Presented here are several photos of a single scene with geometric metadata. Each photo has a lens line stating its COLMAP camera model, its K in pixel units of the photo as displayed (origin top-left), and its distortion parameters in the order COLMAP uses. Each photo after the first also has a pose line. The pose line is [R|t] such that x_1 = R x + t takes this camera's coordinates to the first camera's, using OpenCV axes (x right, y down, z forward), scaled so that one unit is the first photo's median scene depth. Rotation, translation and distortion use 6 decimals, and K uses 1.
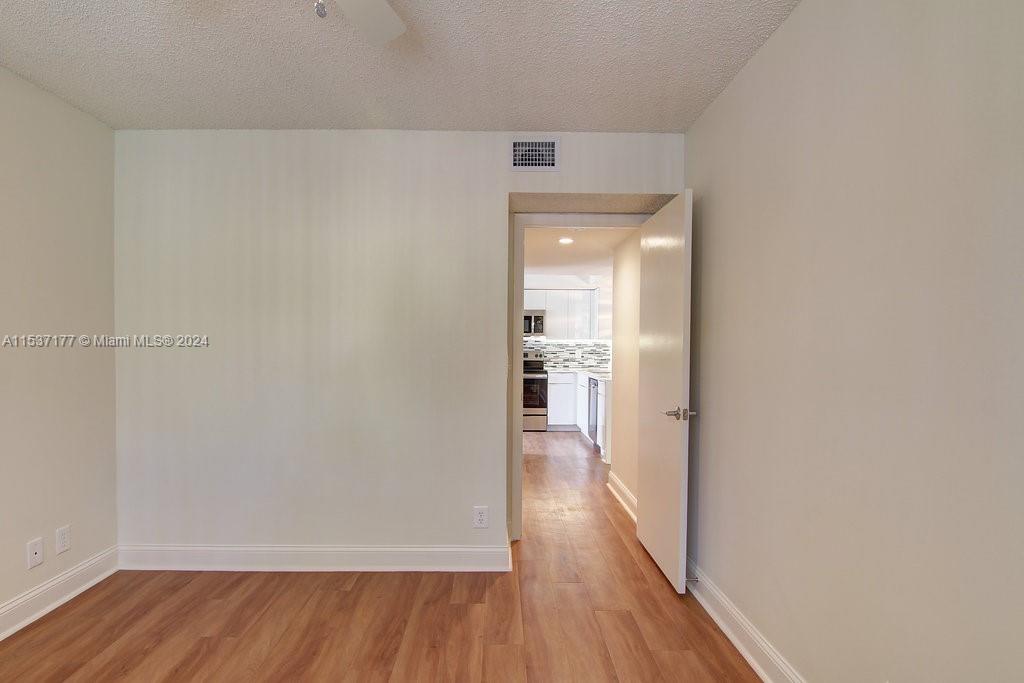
lens RADIAL K [[542.9, 0, 446.4], [0, 542.9, 341.3], [0, 0, 1]] dist [0.000330, -0.000672]
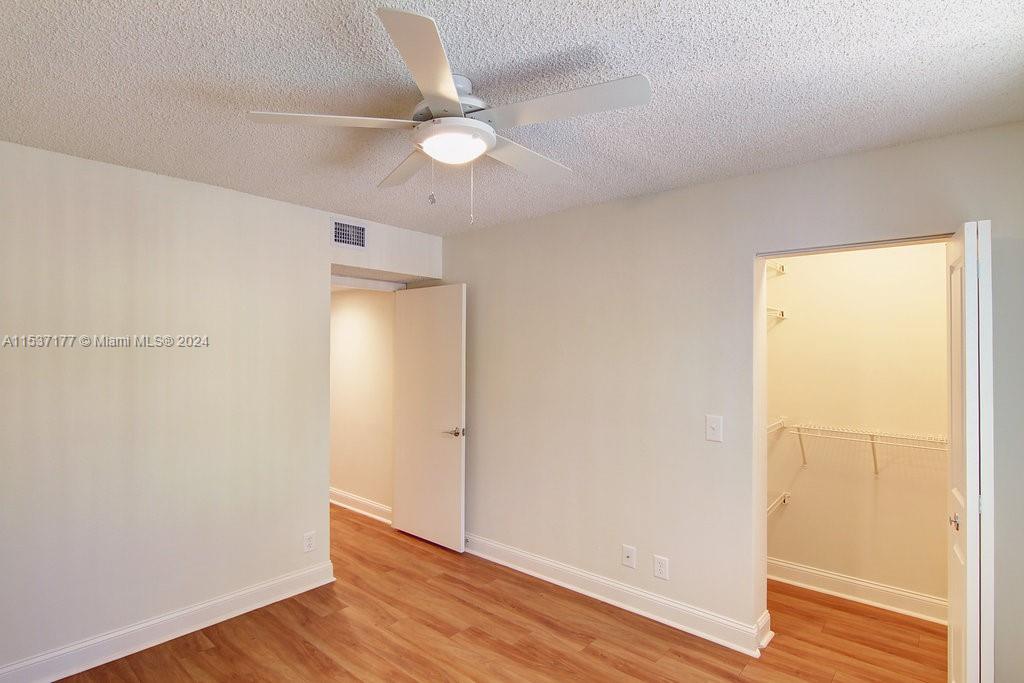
lens RADIAL K [[522.8, 0, 490.6], [0, 522.8, 344.4], [0, 0, 1]] dist [0.024812, -0.031428]
pose [[0.677235, 0.006140, 0.735741, -0.567012], [0.005194, 0.999900, -0.013126, -0.088122], [-0.735749, 0.012711, 0.677135, -0.045823]]
